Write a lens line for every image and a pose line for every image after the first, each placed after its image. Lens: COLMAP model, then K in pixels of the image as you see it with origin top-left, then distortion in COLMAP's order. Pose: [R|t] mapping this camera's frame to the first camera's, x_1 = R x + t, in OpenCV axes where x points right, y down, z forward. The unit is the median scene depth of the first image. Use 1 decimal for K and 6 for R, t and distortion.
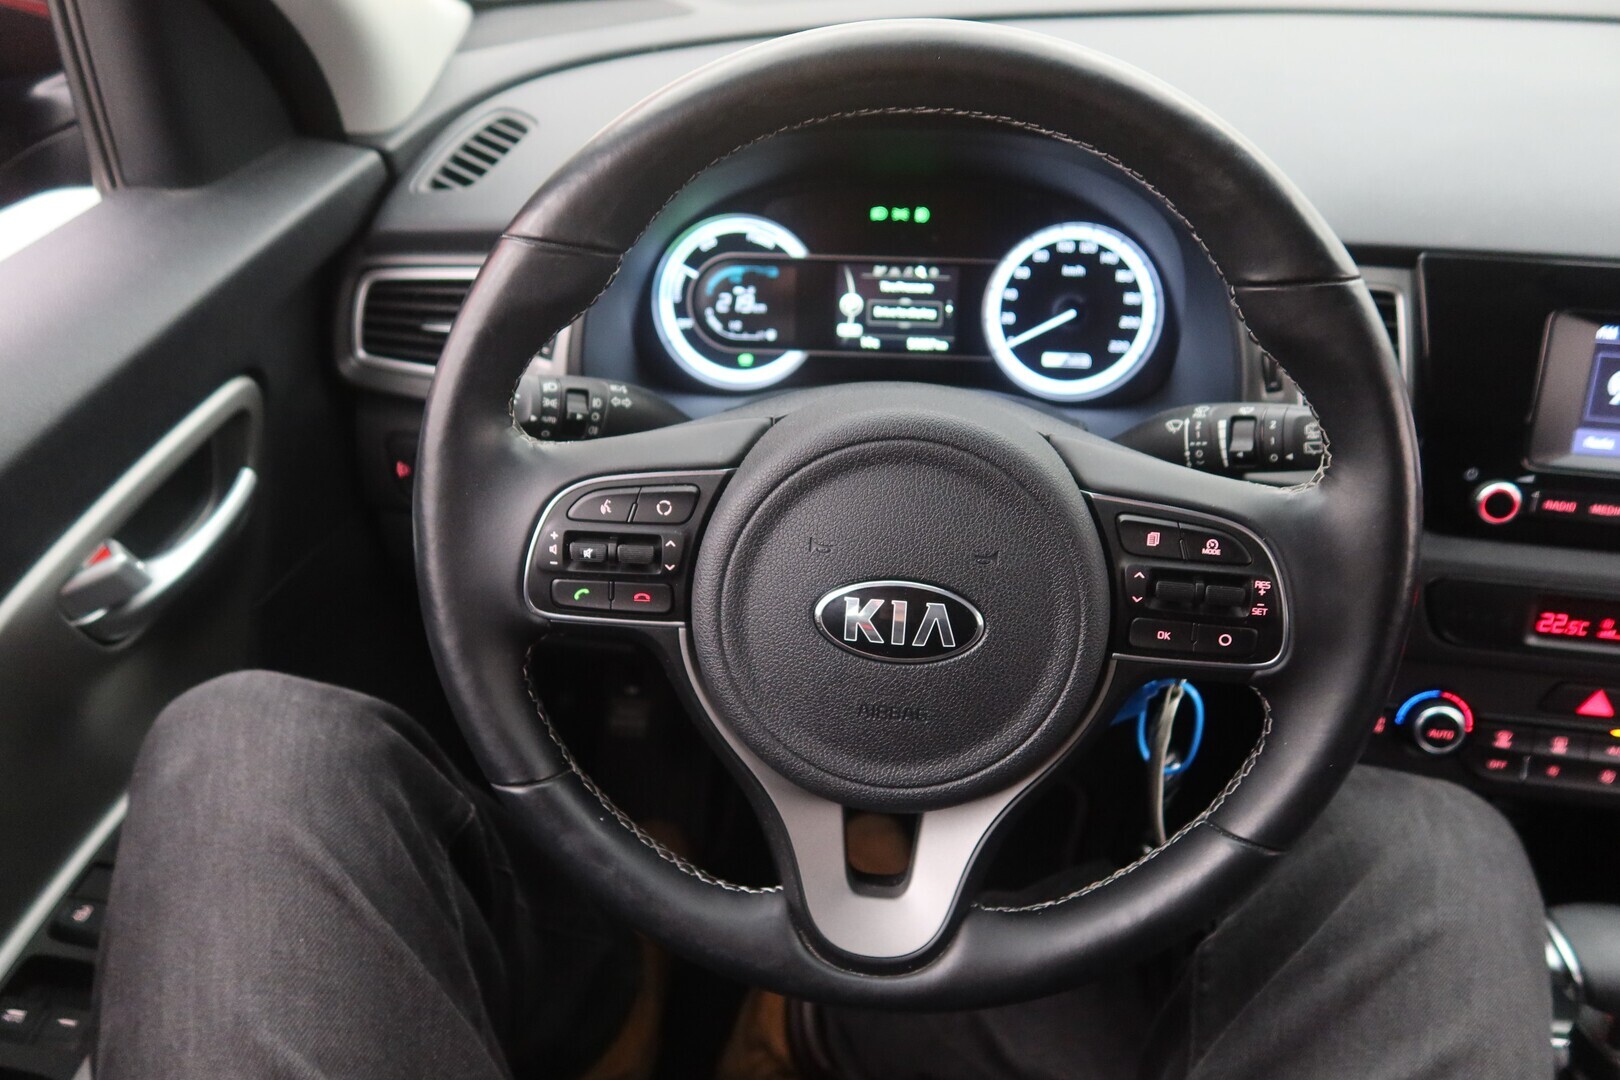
lens RADIAL K [[1165.3, 0, 808.2], [0, 1165.3, 535.2], [0, 0, 1]] dist [-0.028112, 0.024393]
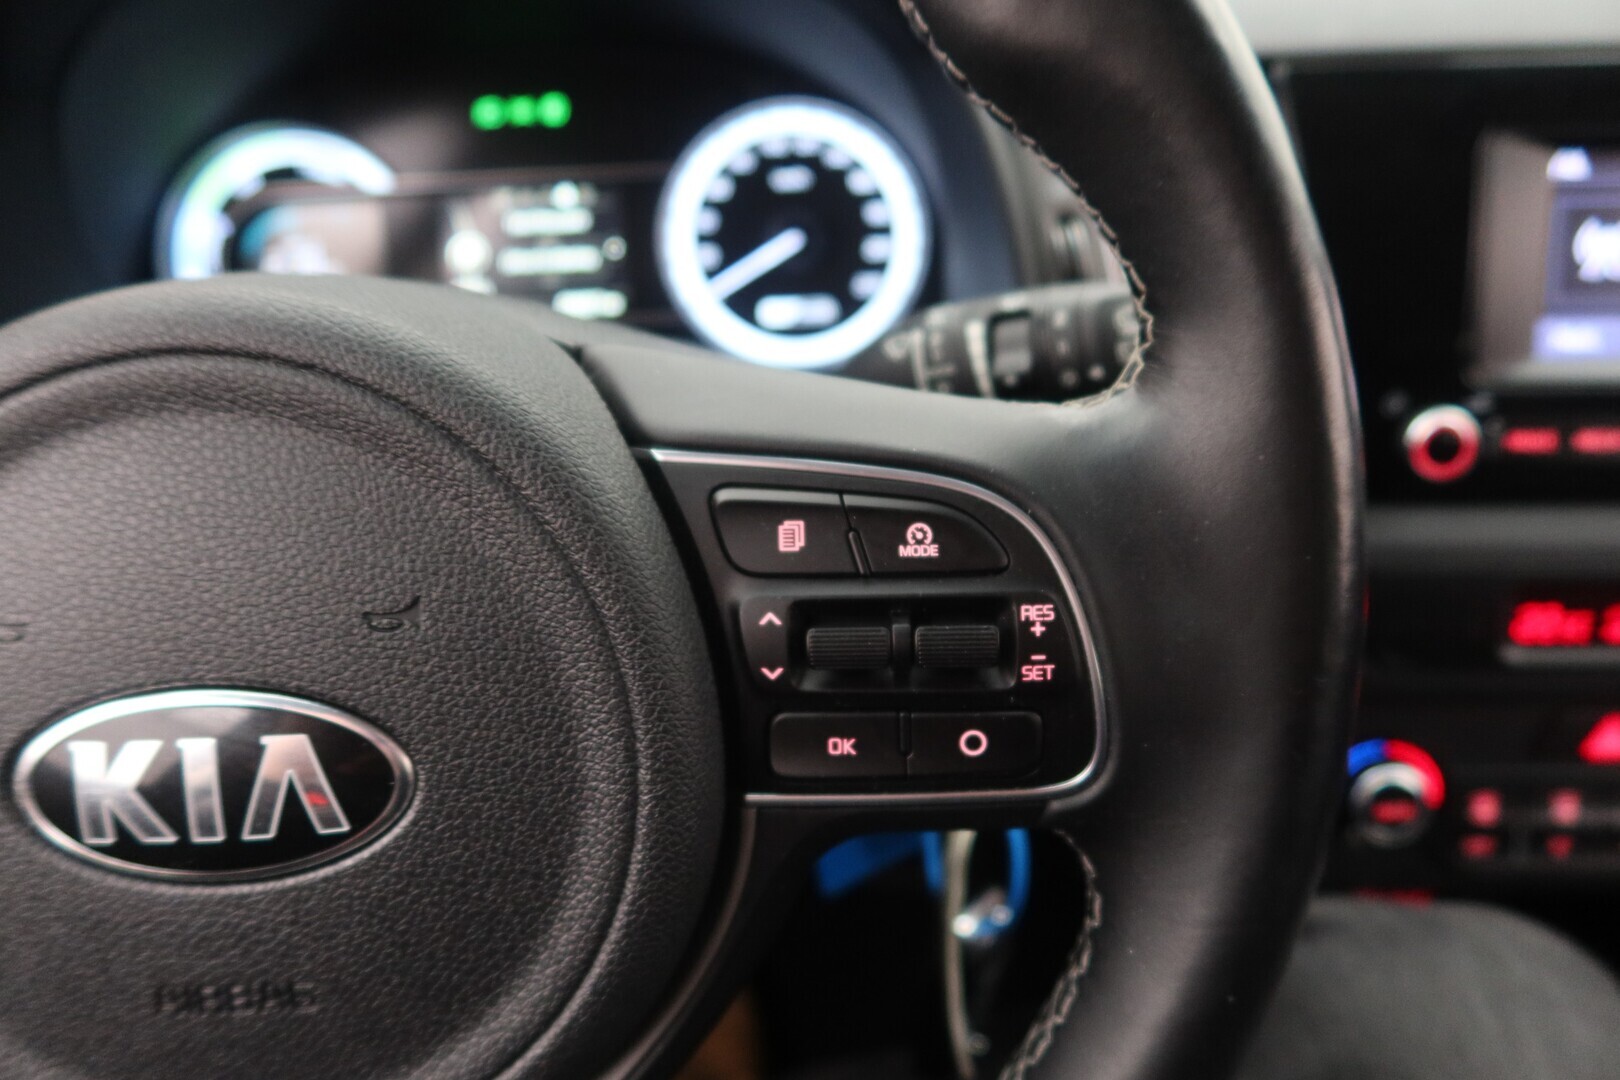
lens RADIAL K [[1165.3, 0, 818.5], [0, 1165.3, 536.1], [0, 0, 1]] dist [-0.028112, 0.024393]
pose [[0.990801, -0.095226, 0.096149, 0.217737], [0.100311, 0.993724, -0.049505, 0.022047], [-0.090832, 0.058694, 0.994135, 0.455439]]
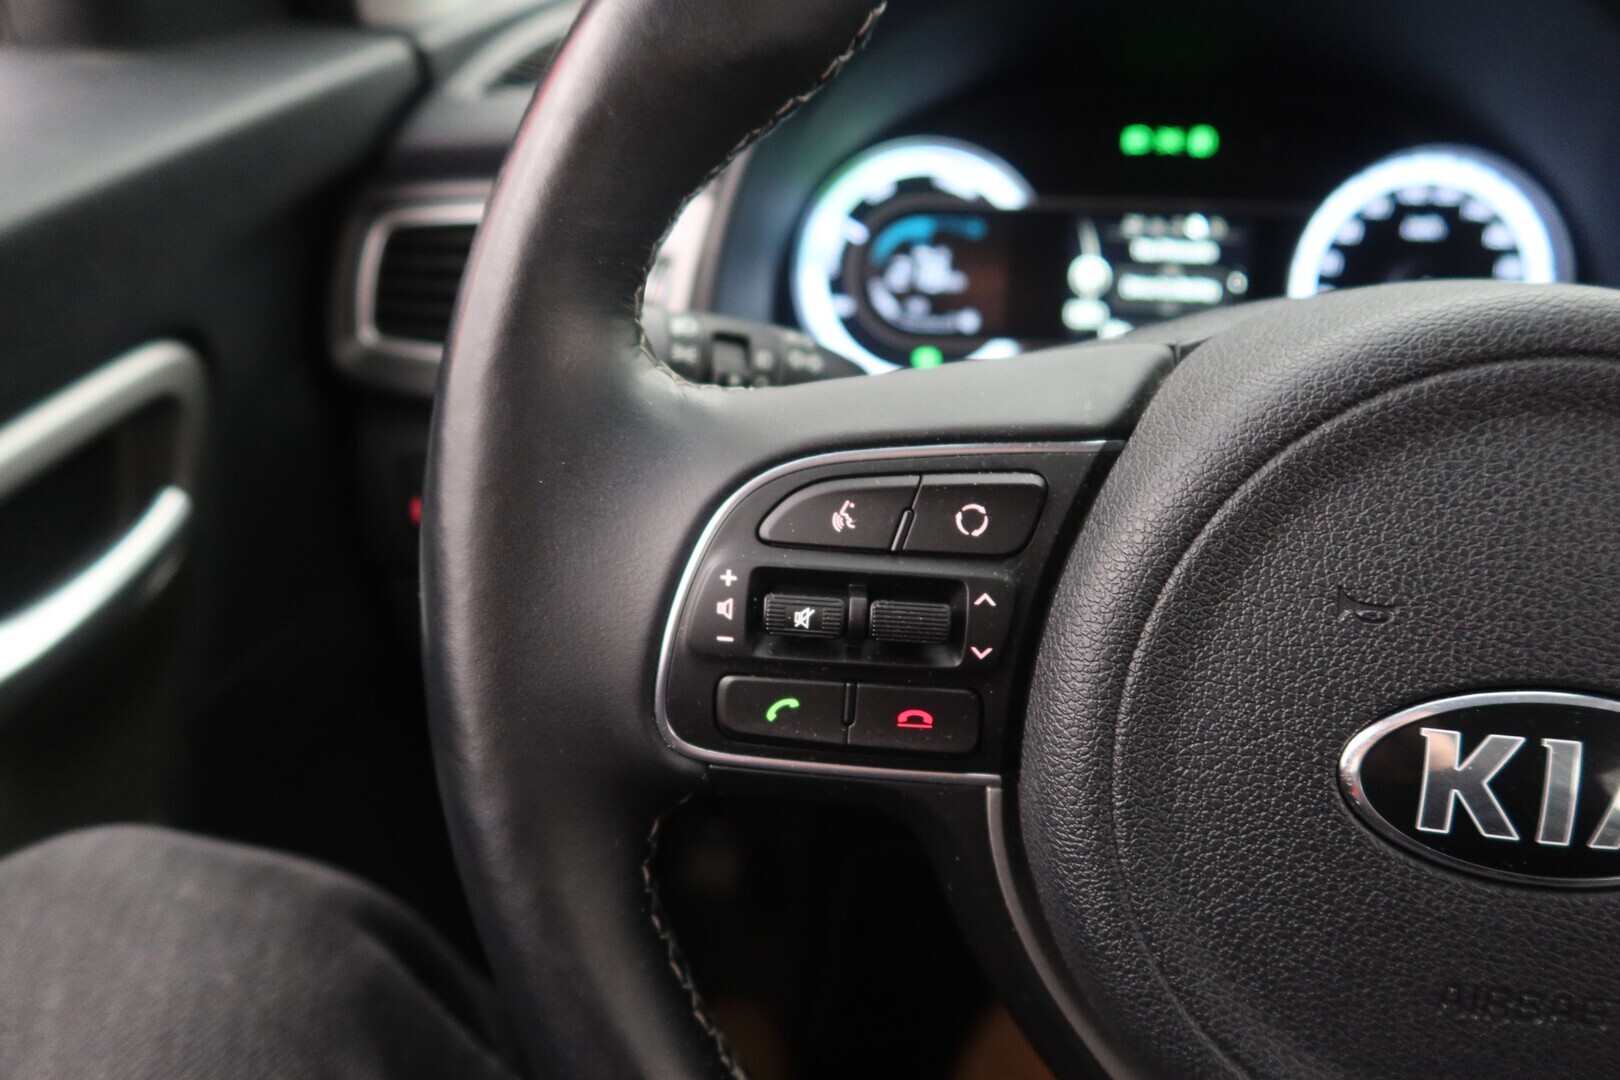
lens RADIAL K [[1165.3, 0, 810.3], [0, 1165.3, 527.6], [0, 0, 1]] dist [-0.028112, 0.024393]
pose [[0.999585, 0.013931, -0.025214, -0.148700], [-0.016249, 0.995423, -0.094179, 0.019570], [0.023786, 0.094549, 0.995236, 0.465908]]
